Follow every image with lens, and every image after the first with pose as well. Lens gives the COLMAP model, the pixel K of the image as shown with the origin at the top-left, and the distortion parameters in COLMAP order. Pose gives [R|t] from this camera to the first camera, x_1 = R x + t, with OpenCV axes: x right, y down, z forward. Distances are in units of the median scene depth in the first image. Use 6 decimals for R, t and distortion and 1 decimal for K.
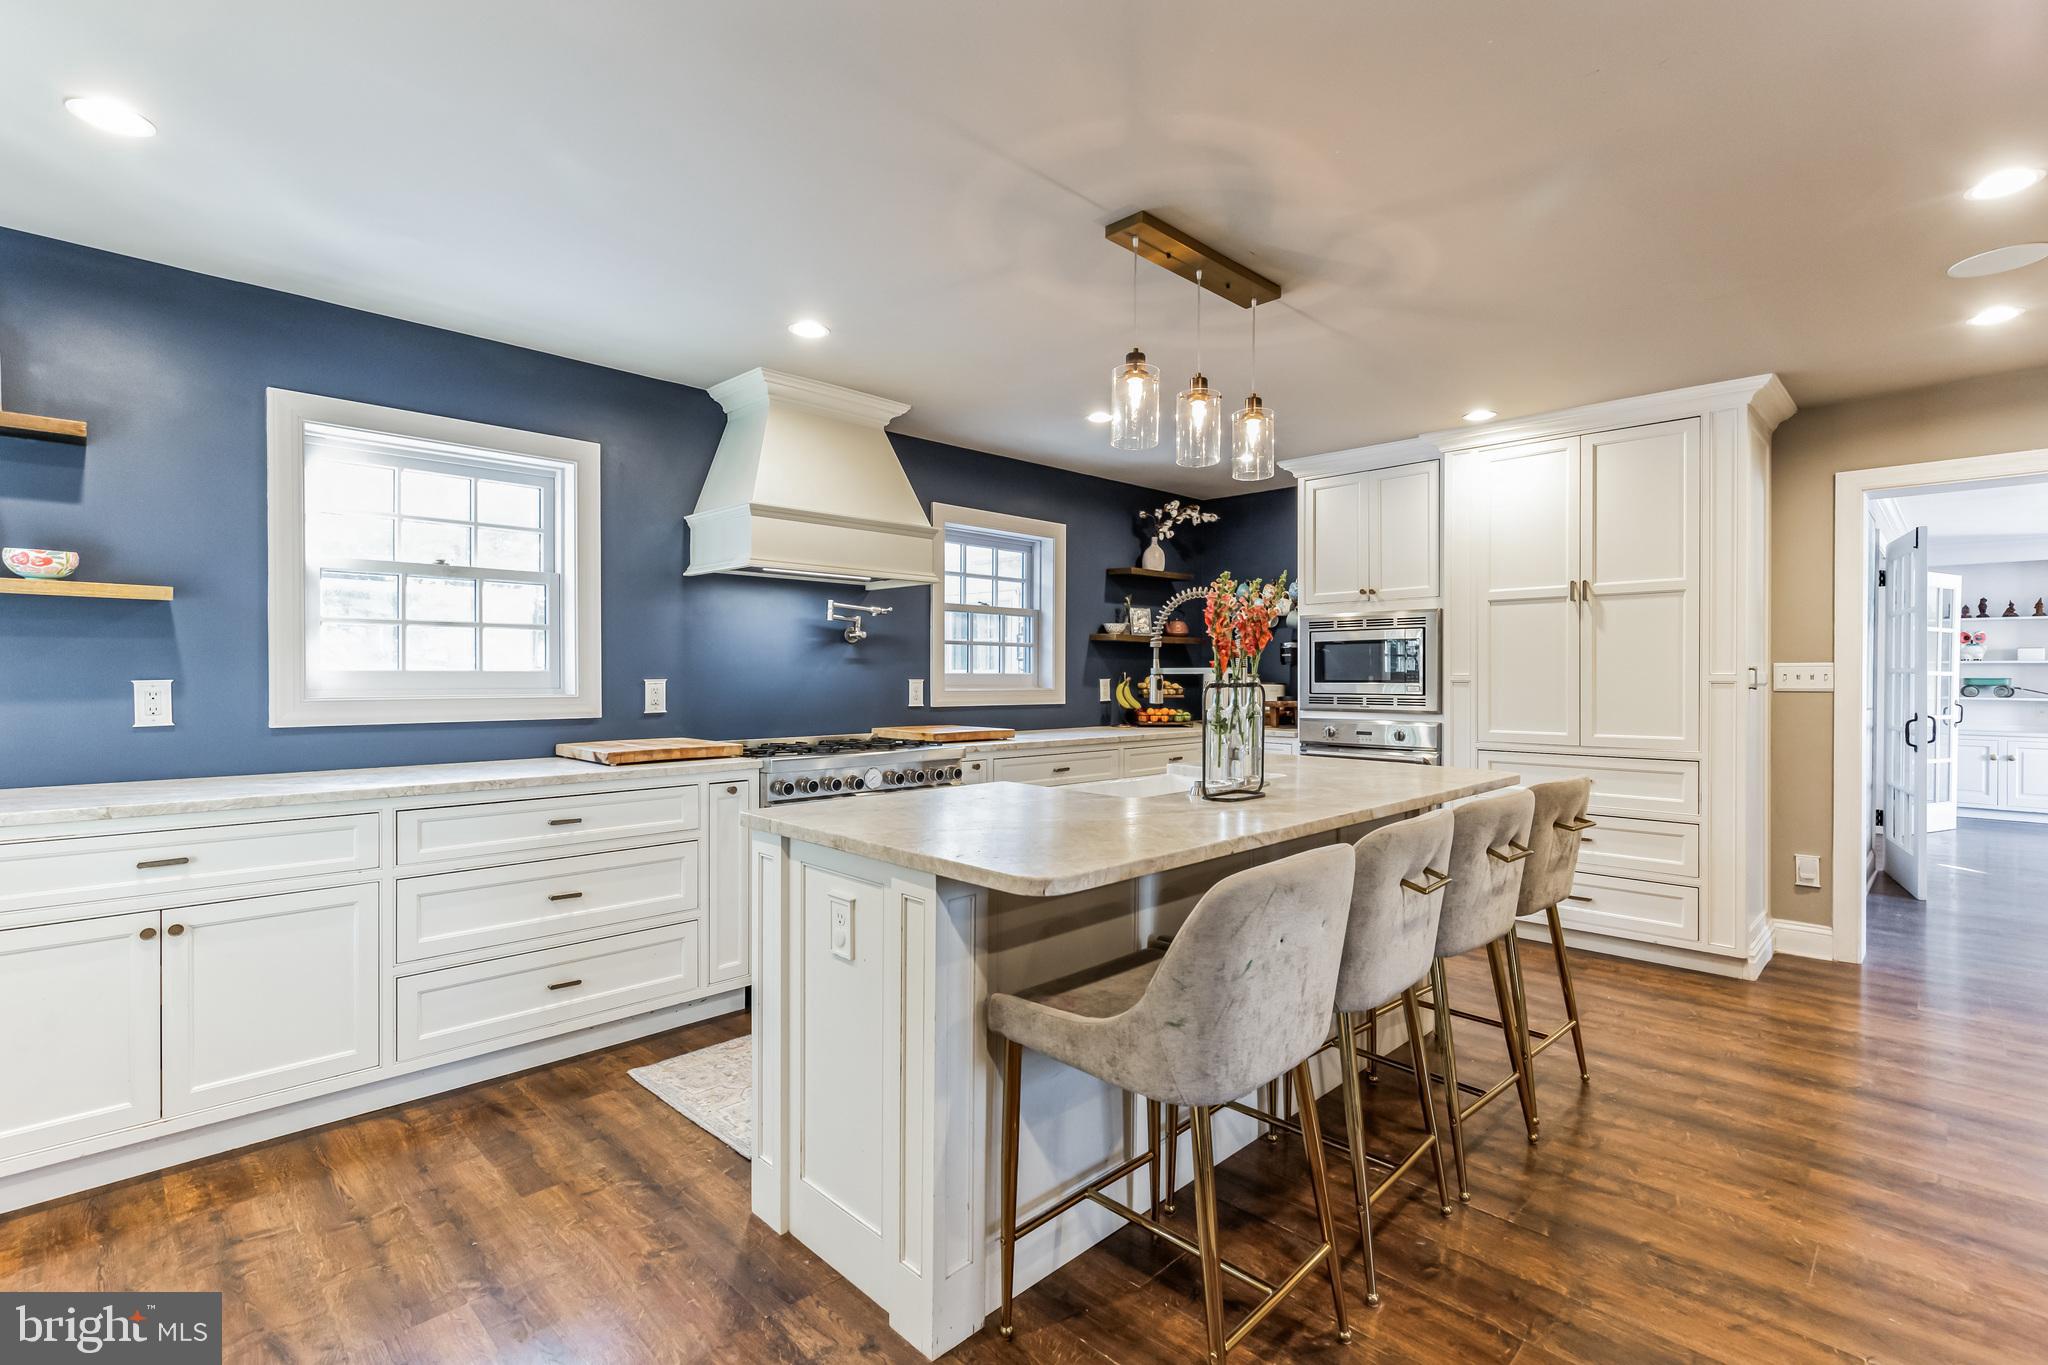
lens RADIAL K [[927.0, 0, 1029.3], [0, 927.0, 696.8], [0, 0, 1]] dist [0.000298, -0.000046]
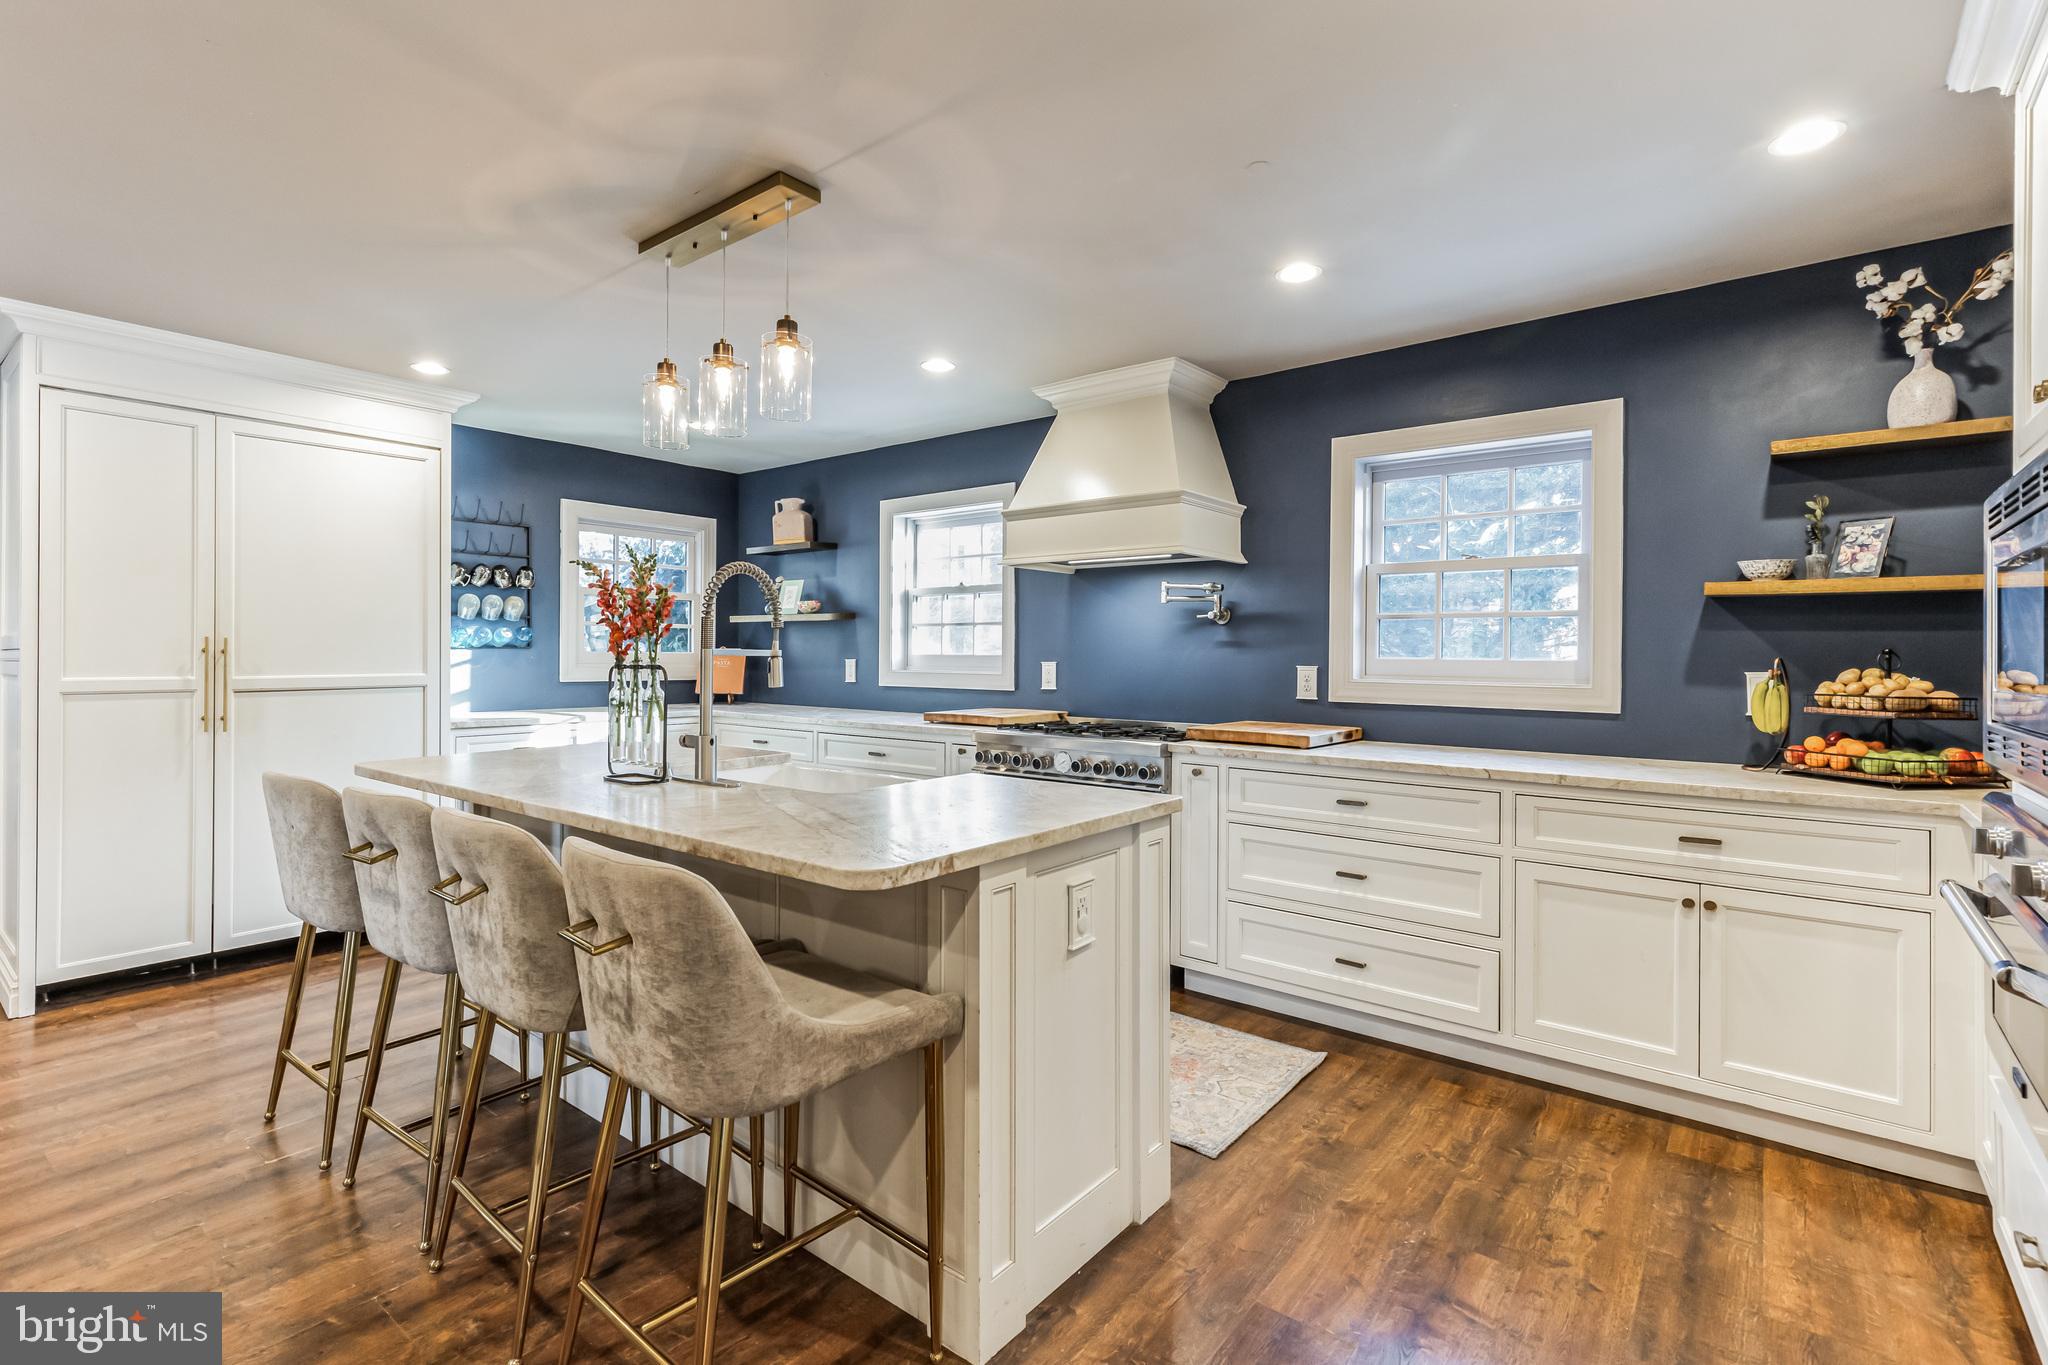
lens RADIAL K [[948.2, 0, 1035.0], [0, 948.2, 662.9], [0, 0, 1]] dist [0.003670, 0.000229]
pose [[0.130308, 0.002196, -0.991471, 0.681334], [-0.034337, 0.999408, -0.002299, -0.011577], [0.990879, 0.034344, 0.130307, 0.685193]]
